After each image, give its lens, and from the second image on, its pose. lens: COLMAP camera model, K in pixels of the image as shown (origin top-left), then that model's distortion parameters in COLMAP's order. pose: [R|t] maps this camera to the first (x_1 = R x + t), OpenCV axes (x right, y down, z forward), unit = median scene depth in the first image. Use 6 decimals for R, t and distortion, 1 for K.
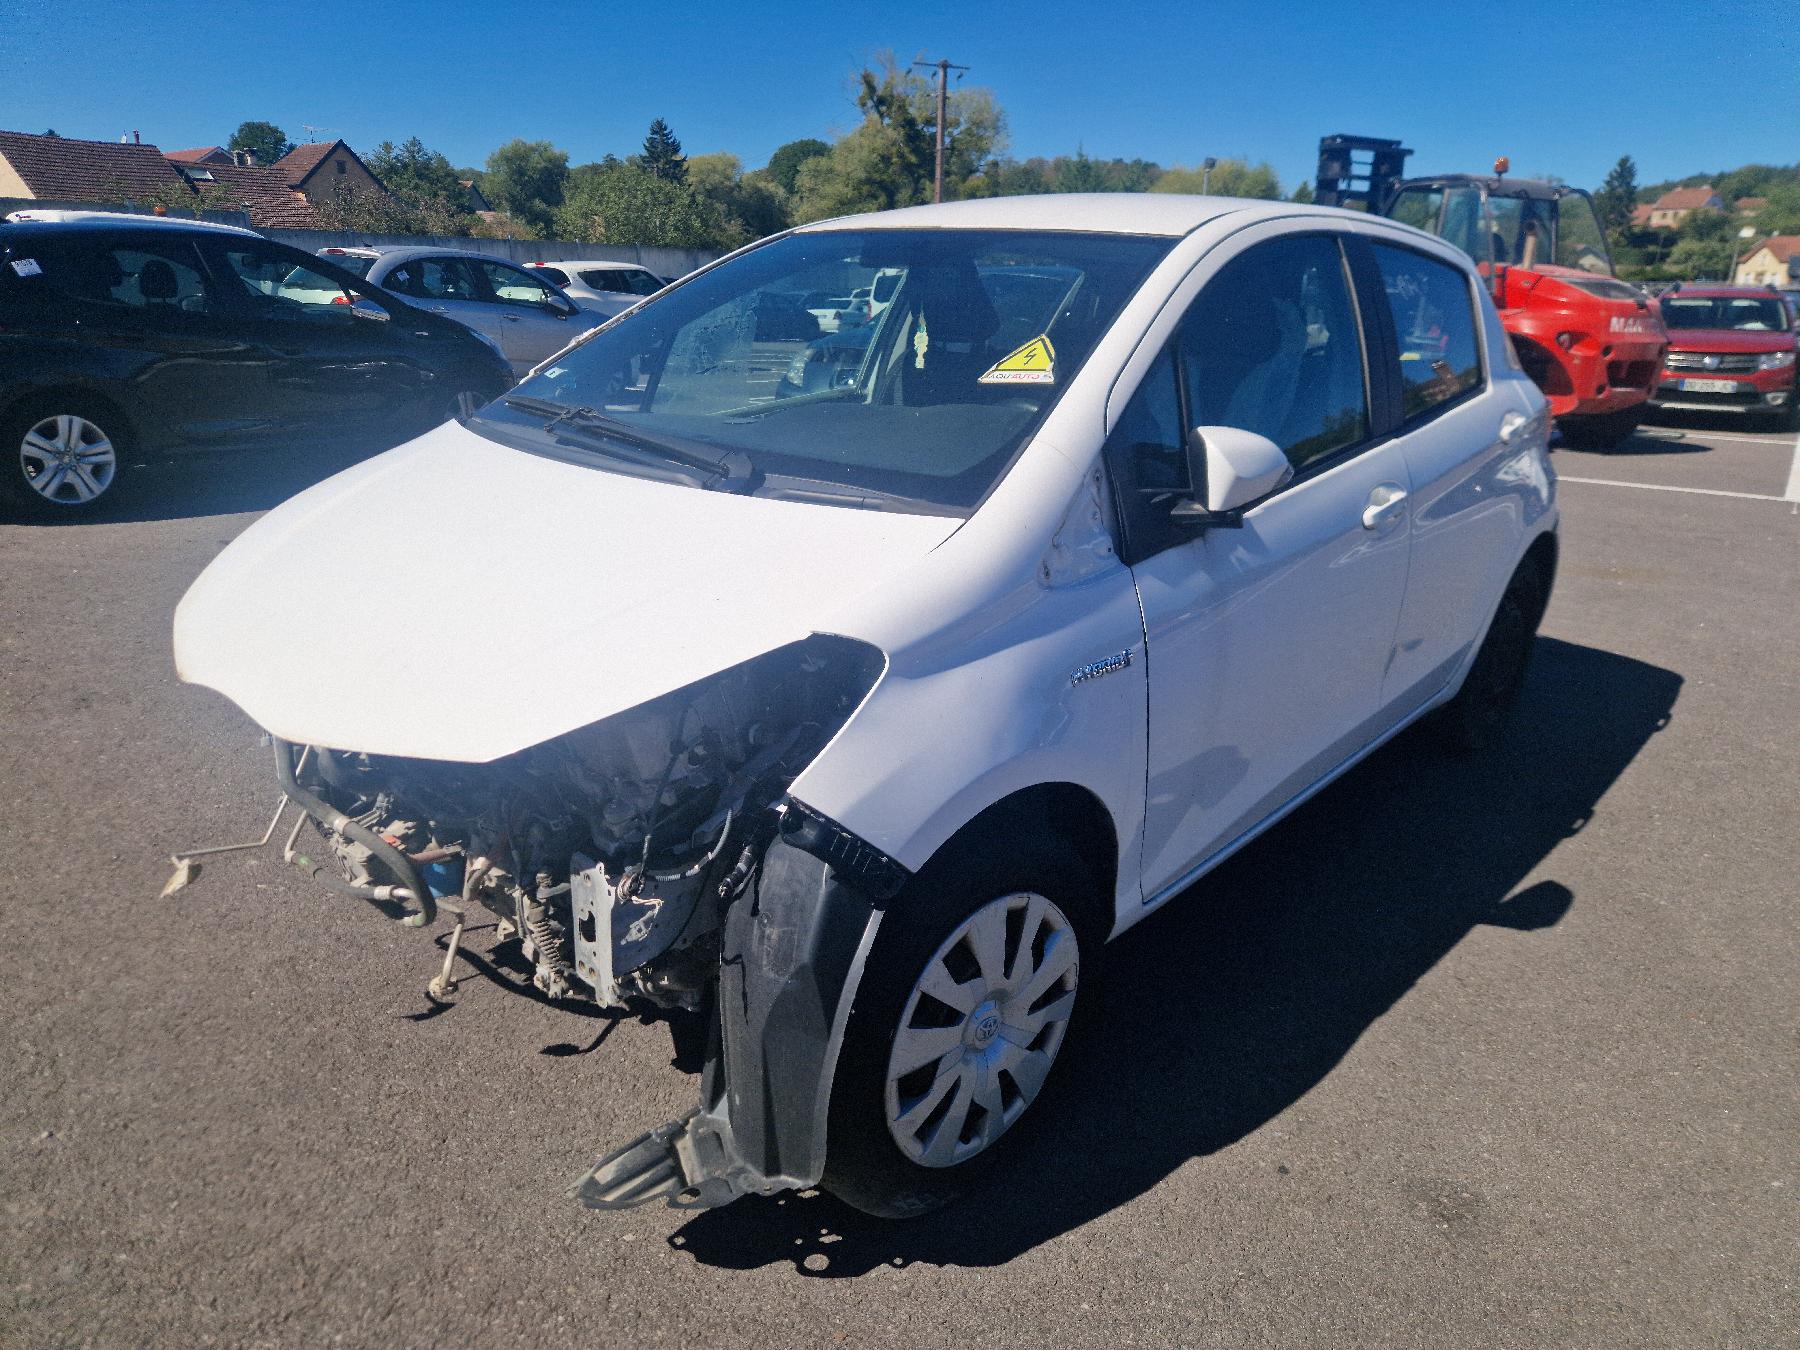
lens RADIAL K [[1222.3, 0, 896.7], [0, 1222.3, 674.7], [0, 0, 1]] dist [0.054754, -0.039101]
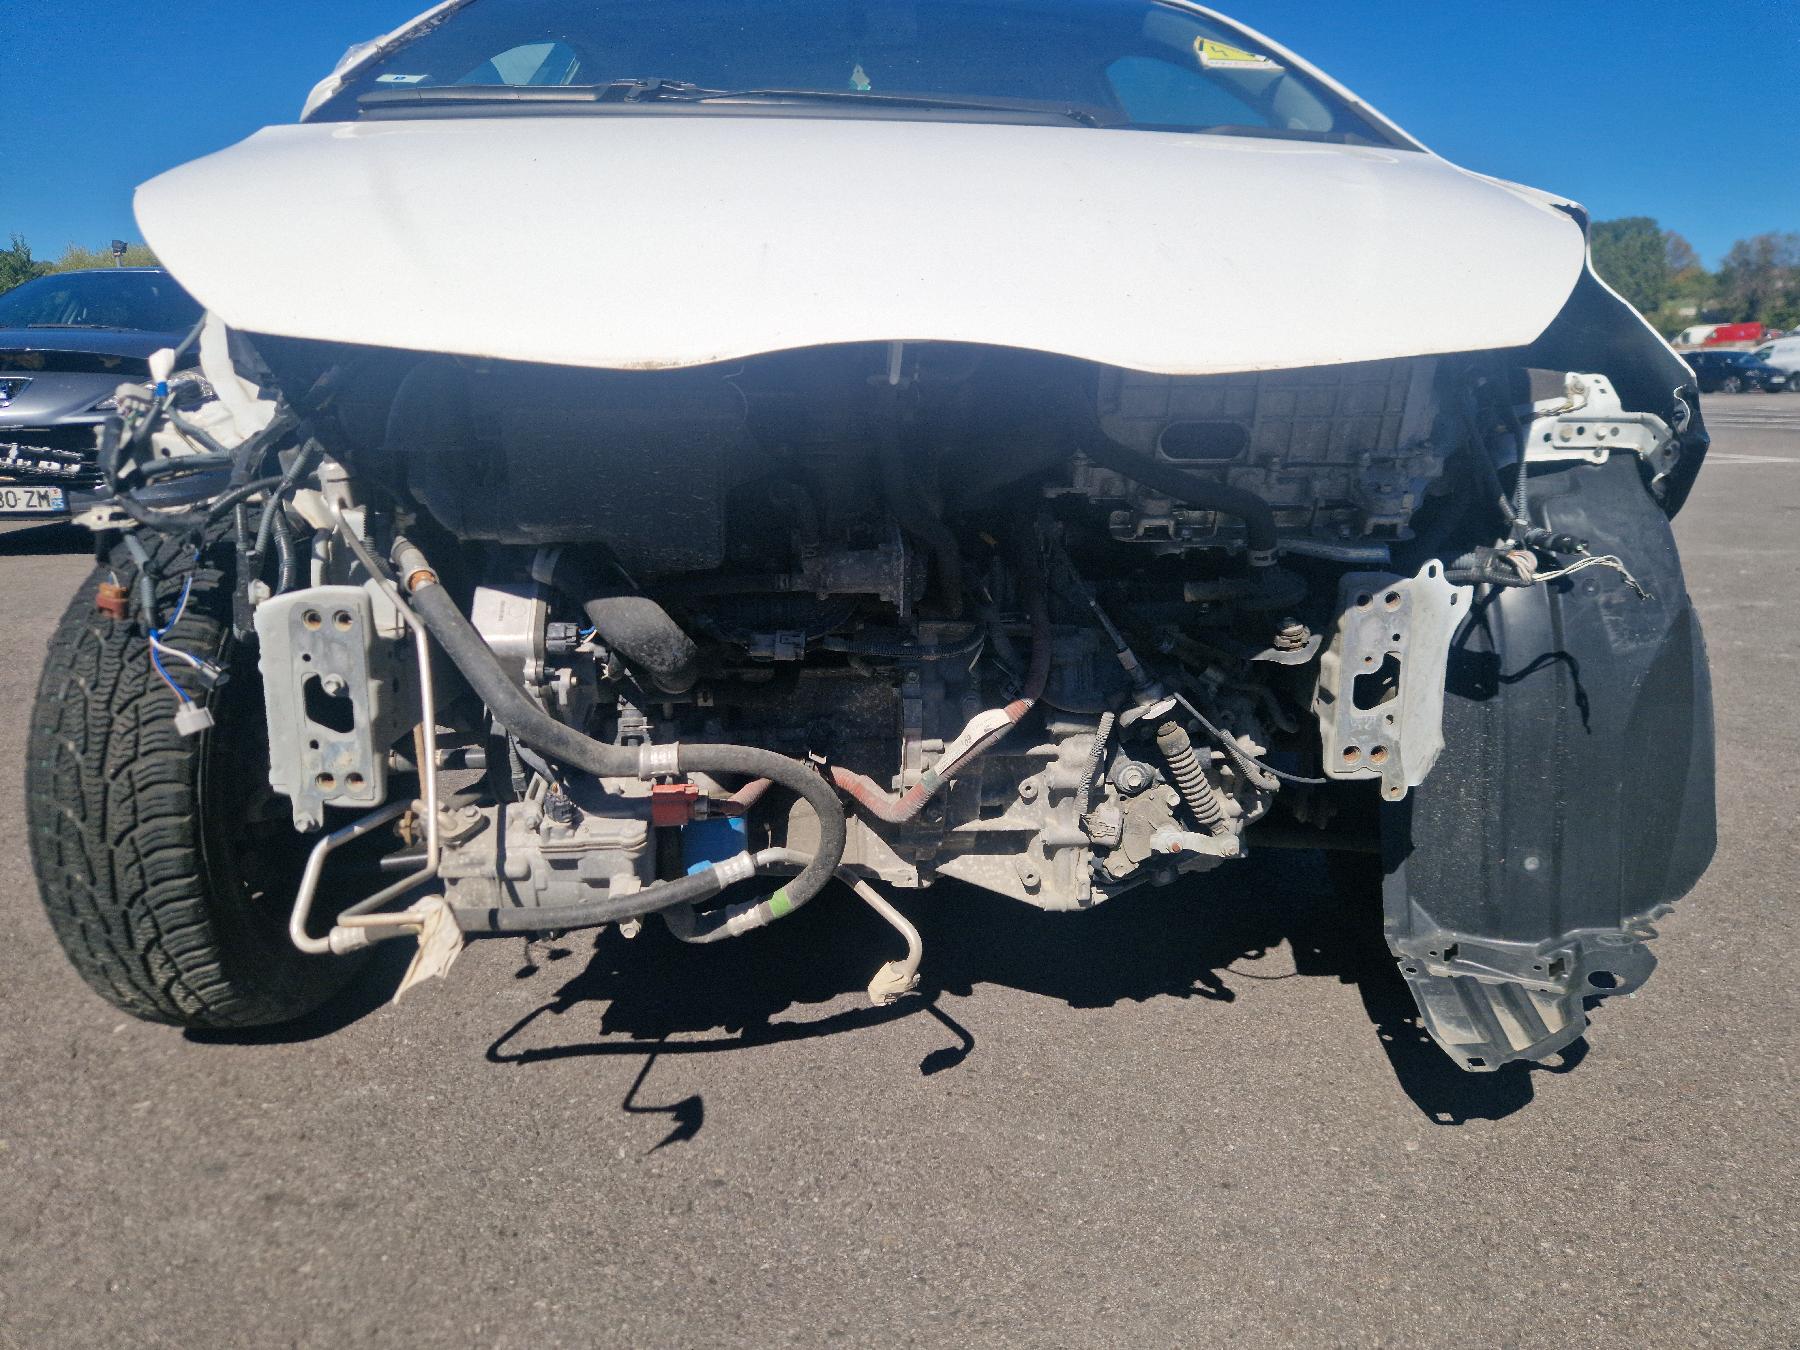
lens RADIAL K [[1222.3, 0, 904.0], [0, 1222.3, 660.5], [0, 0, 1]] dist [0.054754, -0.039101]
pose [[0.698021, -0.178619, 0.693442, -0.584520], [0.239195, 0.970927, 0.009320, 0.082613], [-0.674946, 0.159362, 0.720452, 0.451462]]
